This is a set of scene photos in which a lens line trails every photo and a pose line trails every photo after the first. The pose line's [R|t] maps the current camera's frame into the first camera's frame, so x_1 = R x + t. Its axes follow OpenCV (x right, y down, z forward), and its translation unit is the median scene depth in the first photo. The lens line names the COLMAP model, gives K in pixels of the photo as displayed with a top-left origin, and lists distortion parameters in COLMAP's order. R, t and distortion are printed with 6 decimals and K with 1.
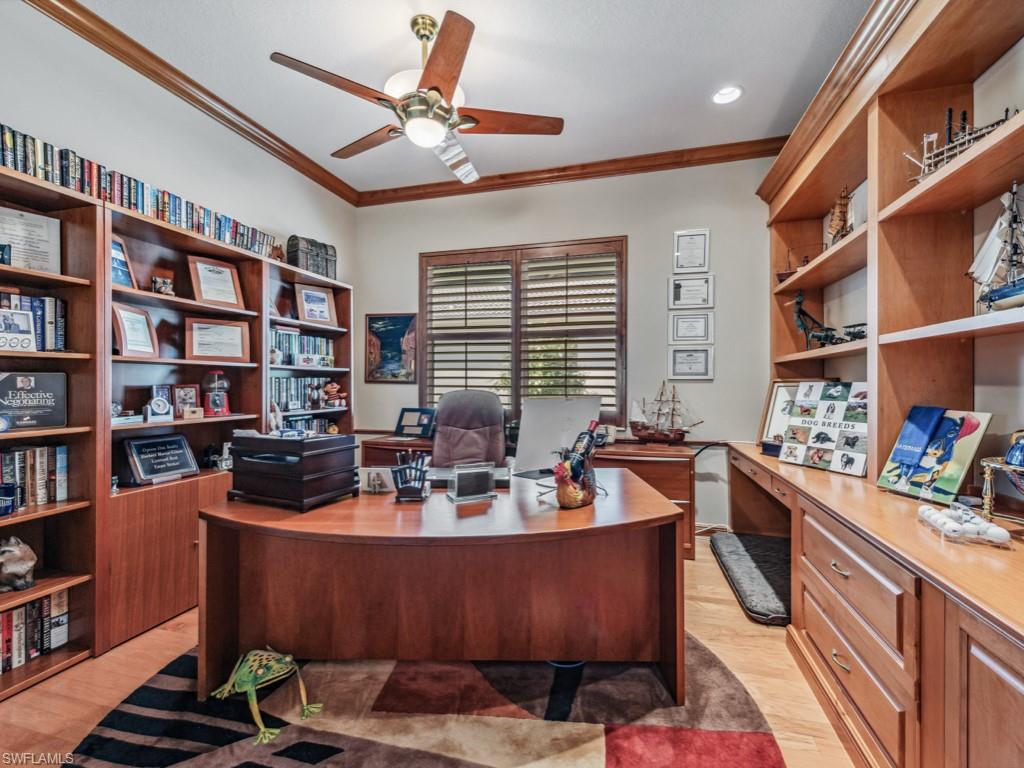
lens RADIAL K [[453.2, 0, 511.9], [0, 453.2, 384.3], [0, 0, 1]] dist [-0.000856, 0.000480]
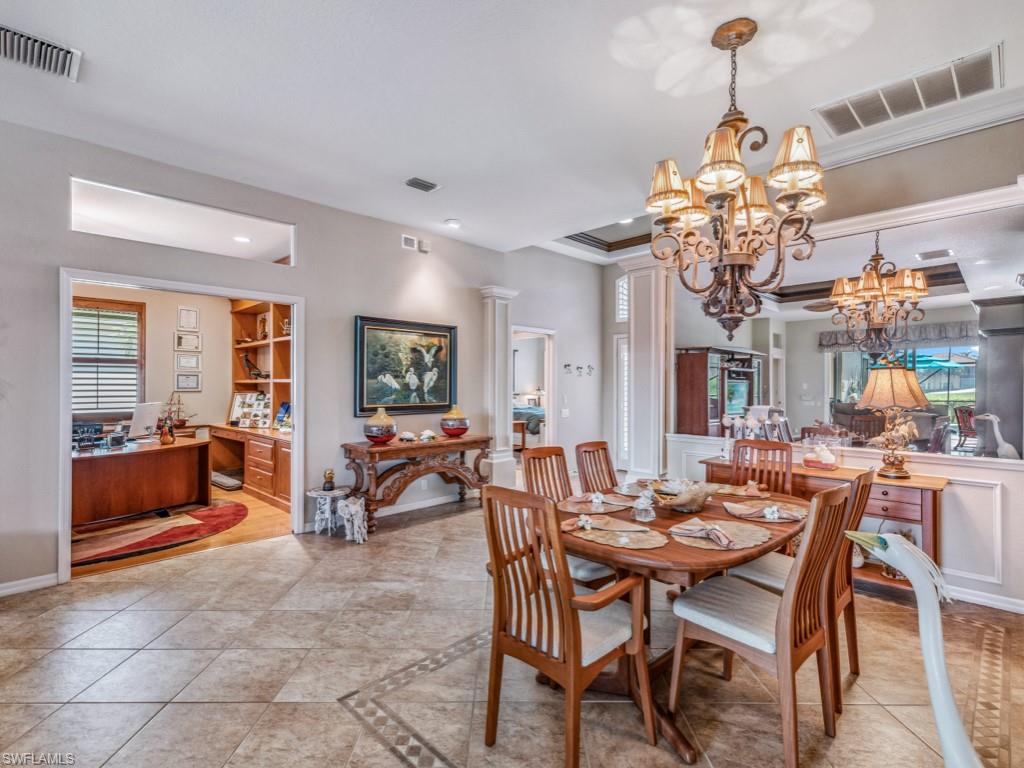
lens RADIAL K [[507.4, 0, 509.3], [0, 507.4, 381.5], [0, 0, 1]] dist [-0.000009, -0.000151]
pose [[0.489324, 0.008527, 0.872060, -0.883343], [-0.001542, 0.999959, -0.008912, -0.040733], [-0.872101, 0.003016, 0.489317, -1.309151]]
